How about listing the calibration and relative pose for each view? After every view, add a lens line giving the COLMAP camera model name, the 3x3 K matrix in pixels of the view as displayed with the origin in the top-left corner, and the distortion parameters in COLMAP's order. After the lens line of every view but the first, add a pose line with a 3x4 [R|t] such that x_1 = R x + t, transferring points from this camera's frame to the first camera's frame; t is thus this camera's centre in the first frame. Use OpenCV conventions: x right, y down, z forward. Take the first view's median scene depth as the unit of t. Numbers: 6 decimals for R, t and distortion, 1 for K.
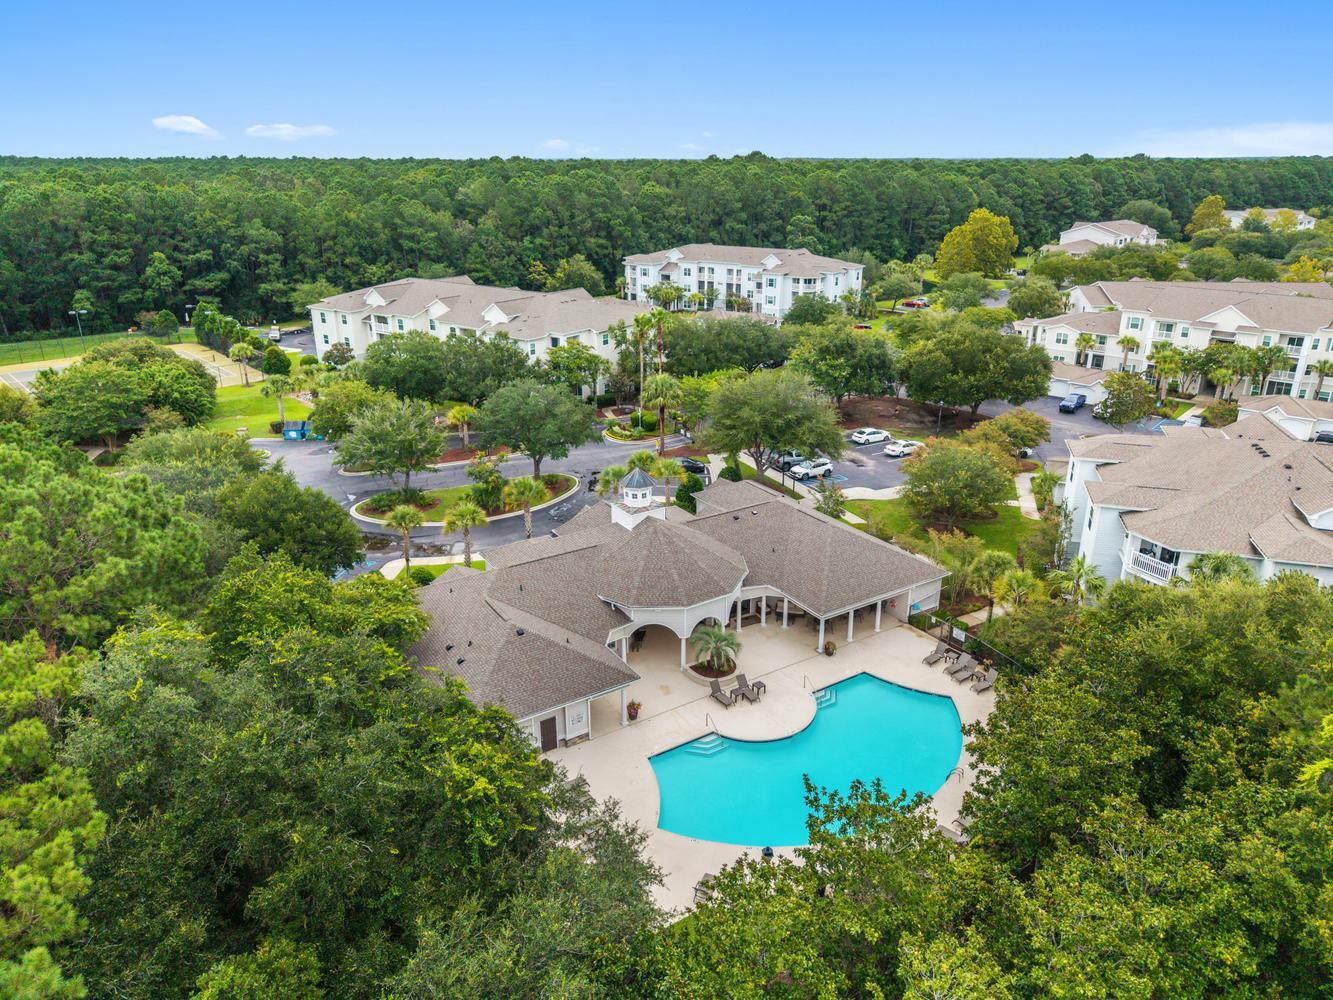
lens RADIAL K [[918.0, 0, 677.4], [0, 918.0, 501.2], [0, 0, 1]] dist [0.083970, -0.095278]
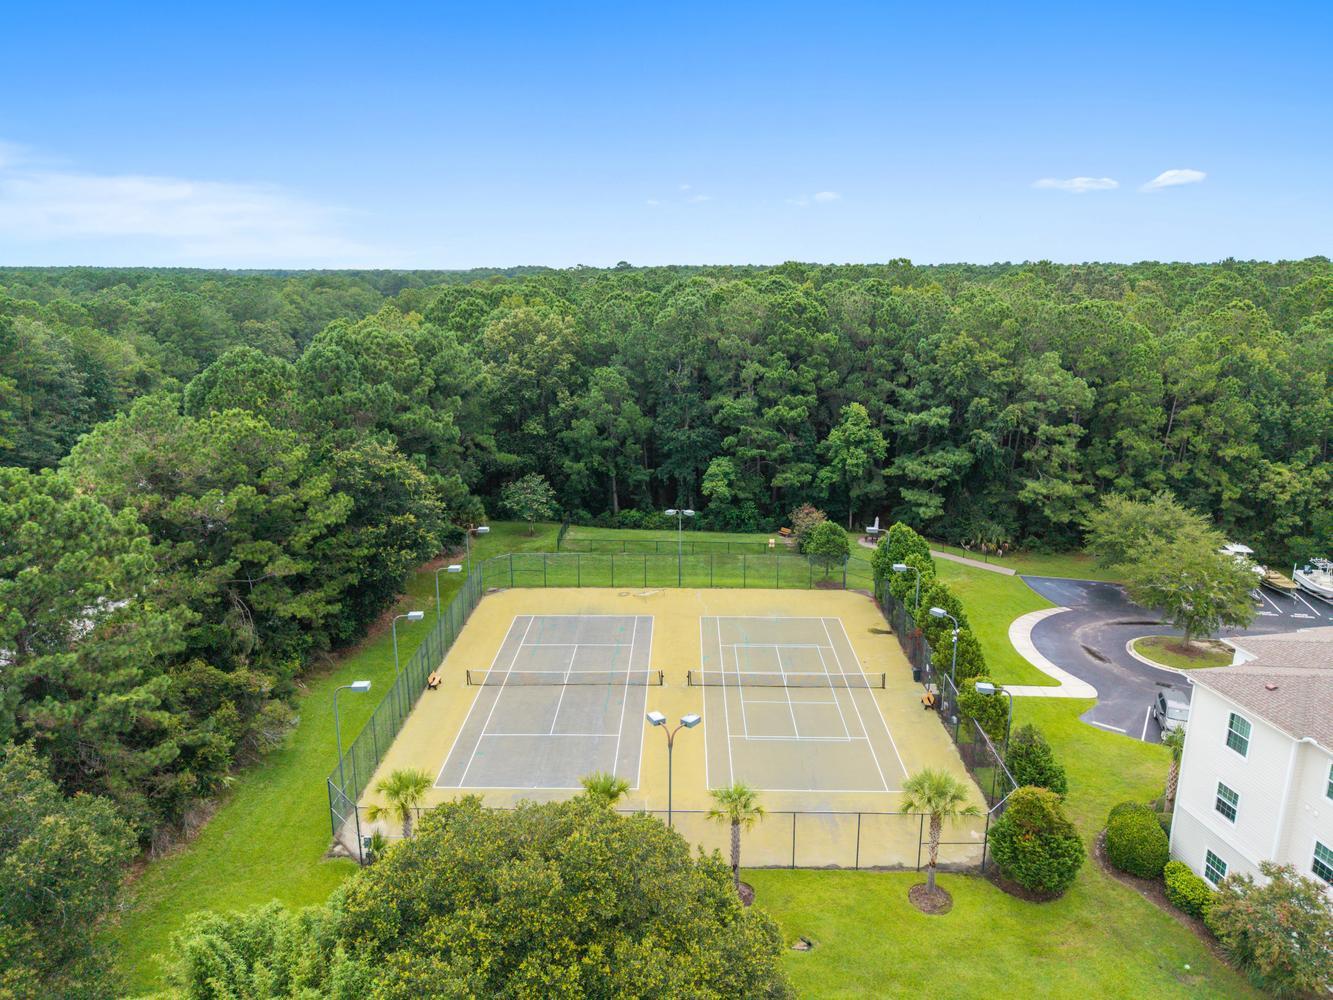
lens RADIAL K [[918.0, 0, 677.4], [0, 918.0, 501.2], [0, 0, 1]] dist [0.083970, -0.095278]
pose [[0.727535, 0.176073, -0.663093, -0.270090], [-0.248192, 0.968593, -0.015119, -0.179389], [0.639605, 0.175574, 0.748385, 0.548344]]
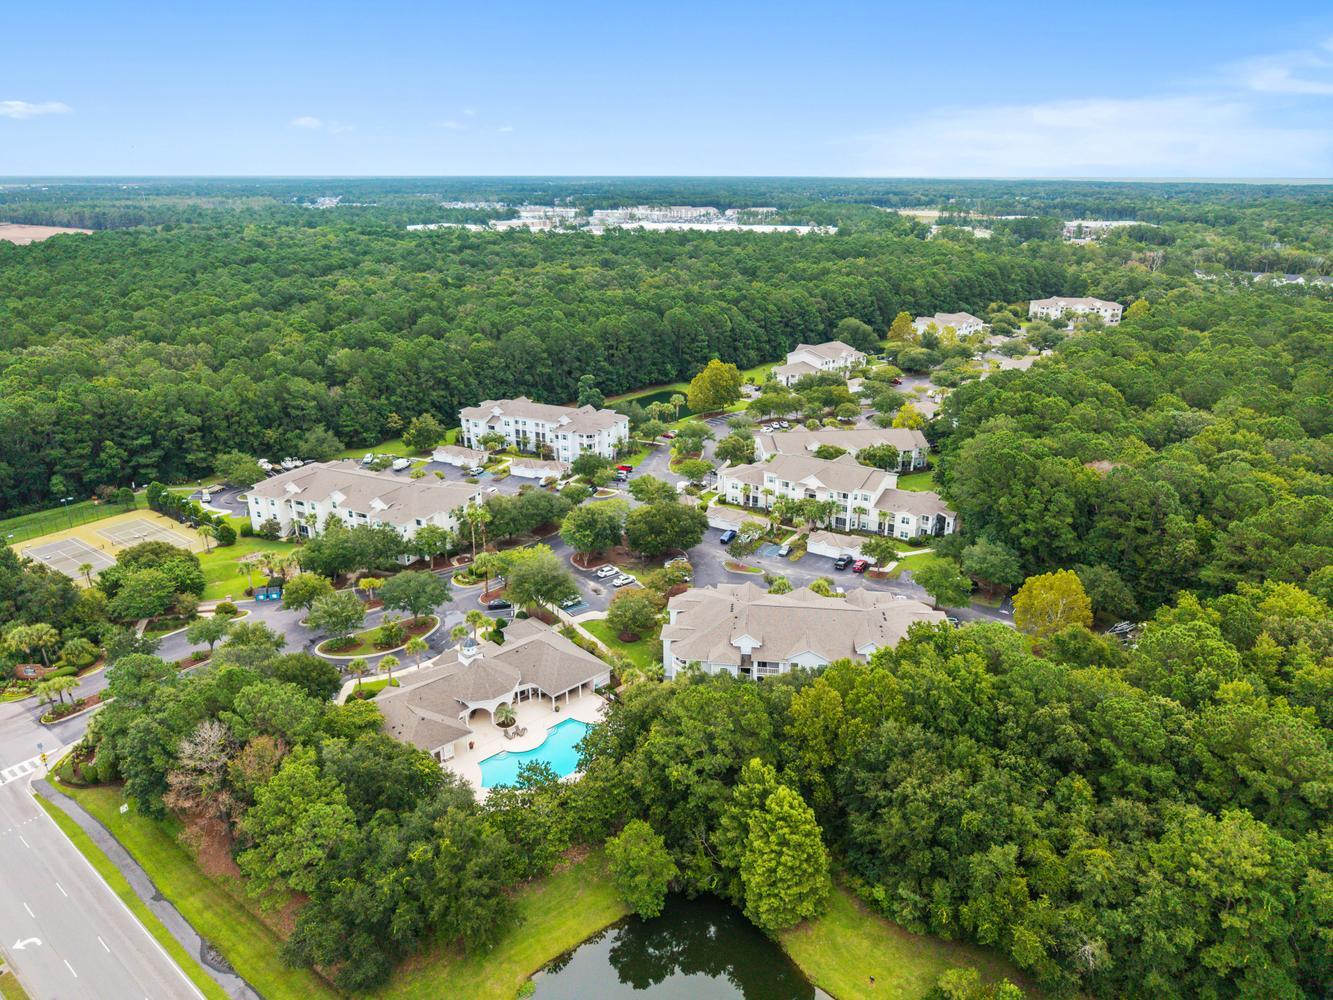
lens RADIAL K [[918.0, 0, 677.4], [0, 918.0, 501.2], [0, 0, 1]] dist [0.083970, -0.095278]
pose [[0.985915, -0.060362, 0.155972, 0.046864], [0.062314, 0.998027, -0.007650, -0.117212], [-0.155203, 0.017262, 0.987732, -0.487982]]
